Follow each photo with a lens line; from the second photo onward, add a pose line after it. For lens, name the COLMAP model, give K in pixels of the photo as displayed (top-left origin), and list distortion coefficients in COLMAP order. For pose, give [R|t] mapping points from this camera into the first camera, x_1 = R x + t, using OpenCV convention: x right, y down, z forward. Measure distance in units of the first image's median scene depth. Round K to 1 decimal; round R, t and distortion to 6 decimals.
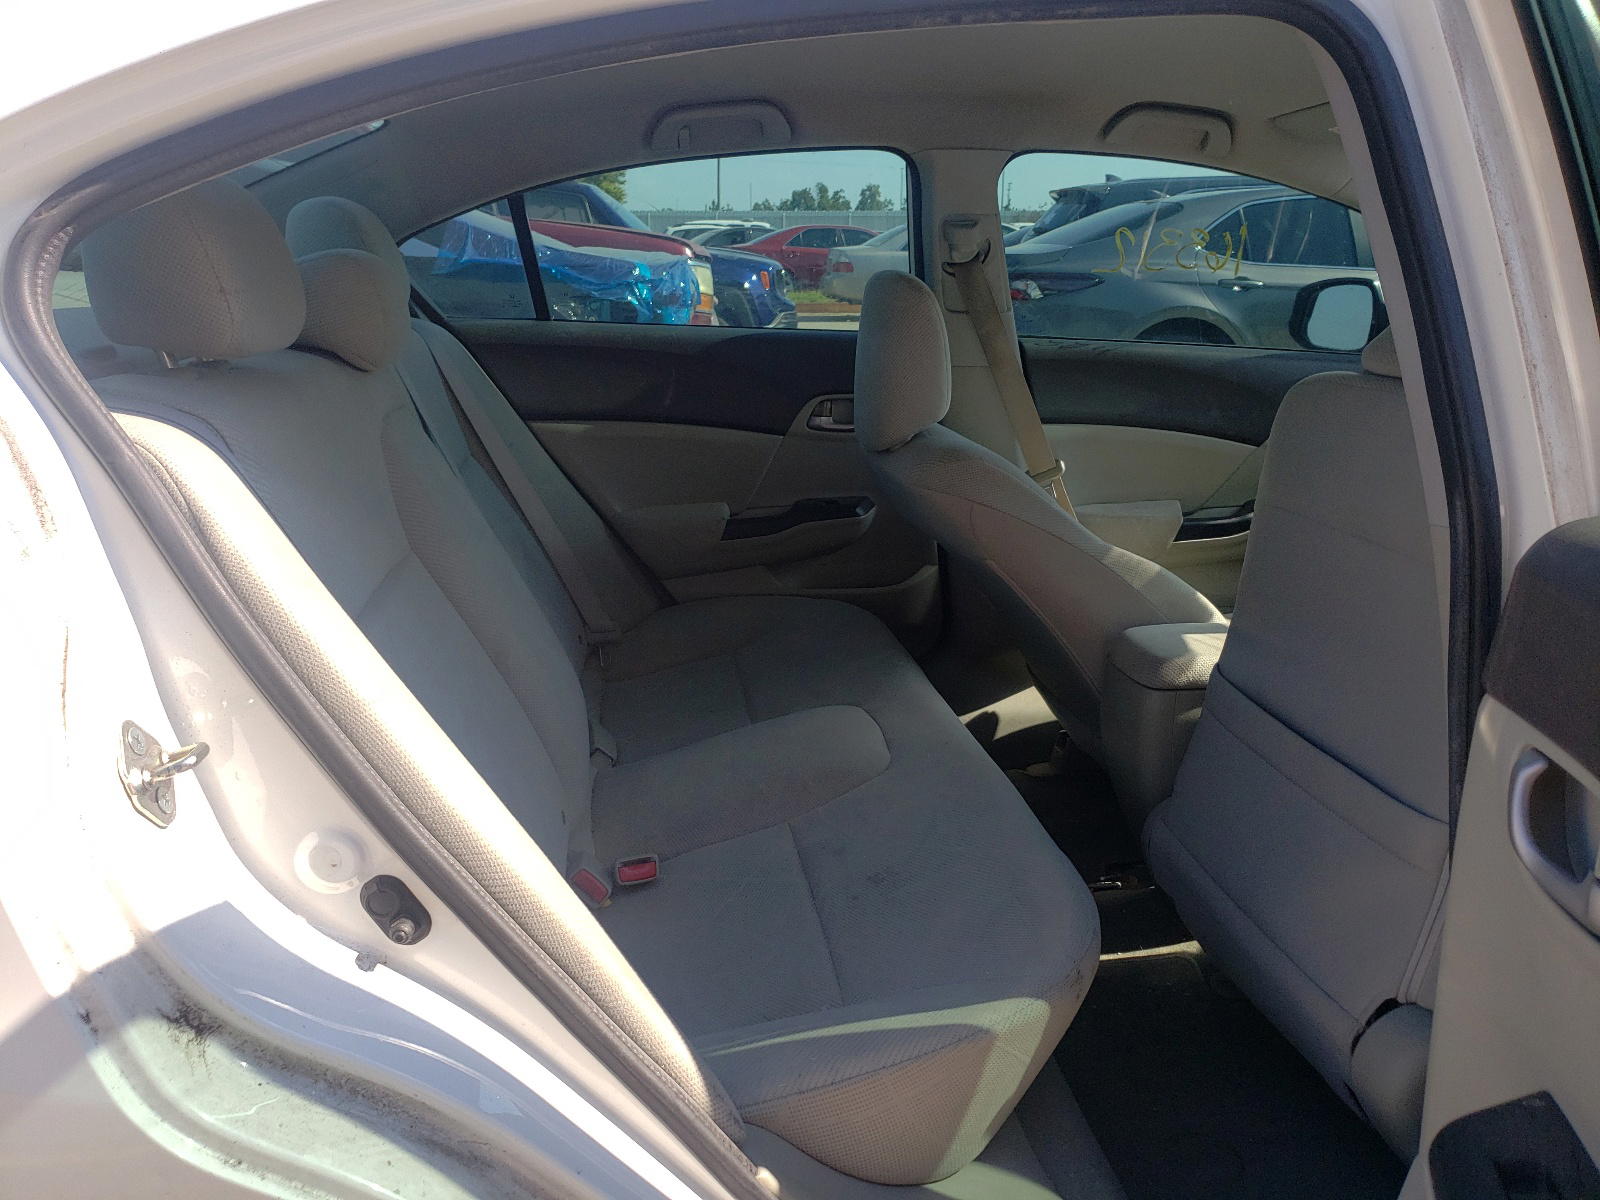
lens RADIAL K [[1249.7, 0, 800.0], [0, 1249.7, 598.6], [0, 0, 1]] dist [-0.000244, 0.000014]
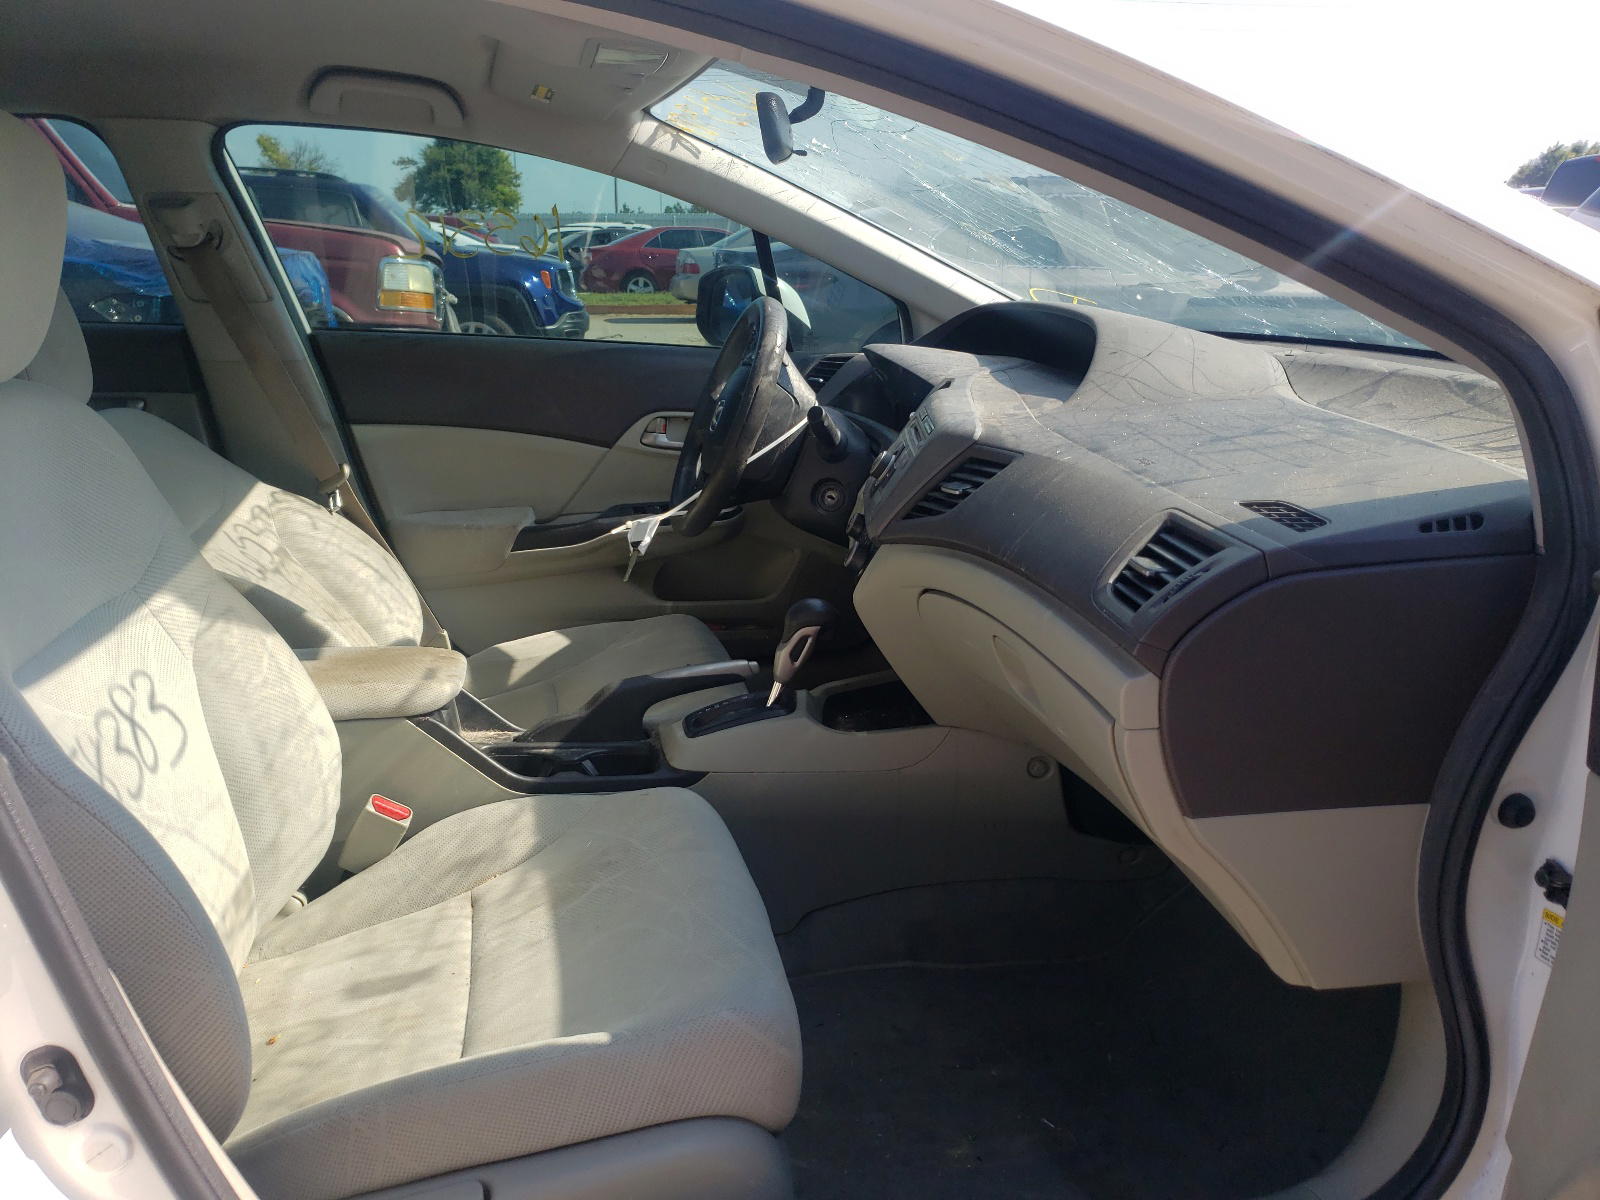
lens RADIAL K [[1227.9, 0, 800.1], [0, 1227.9, 600.7], [0, 0, 1]] dist [0.028534, -0.007352]
pose [[0.999538, -0.016117, 0.025757, 0.139498], [0.016043, 0.999867, 0.003078, -0.002448], [-0.025803, -0.002664, 0.999663, 0.024203]]
